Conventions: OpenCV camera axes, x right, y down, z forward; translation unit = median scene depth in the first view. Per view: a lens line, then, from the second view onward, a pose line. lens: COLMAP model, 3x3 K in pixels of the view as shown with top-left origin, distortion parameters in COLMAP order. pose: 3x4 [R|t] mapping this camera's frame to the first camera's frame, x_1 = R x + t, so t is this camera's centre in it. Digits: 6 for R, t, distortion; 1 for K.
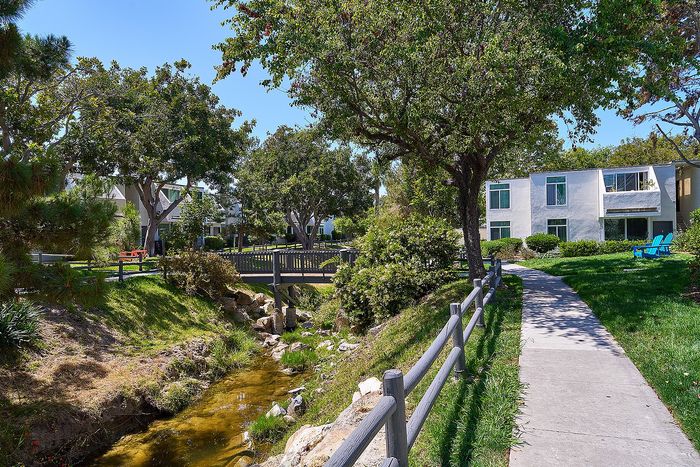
lens RADIAL K [[489.1, 0, 351.3], [0, 489.1, 231.9], [0, 0, 1]] dist [0.012148, 0.007216]
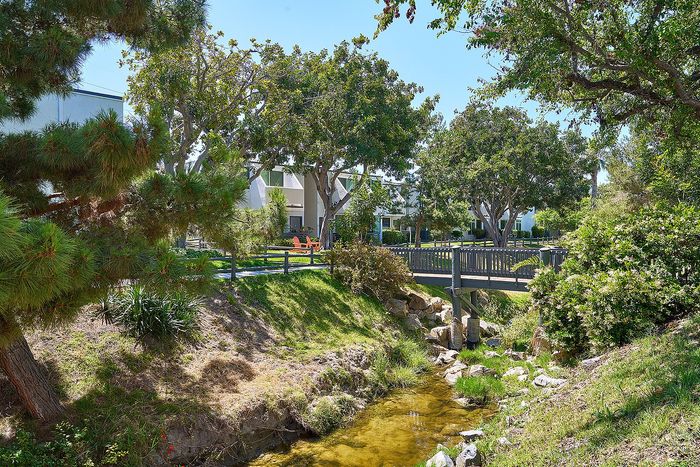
lens RADIAL K [[489.1, 0, 349.9], [0, 489.1, 228.7], [0, 0, 1]] dist [0.012148, 0.007216]
pose [[0.919119, 0.019122, -0.393515, 0.005189], [-0.021030, 0.999779, -0.000536, 0.013510], [0.393417, 0.008768, 0.919318, 0.195985]]
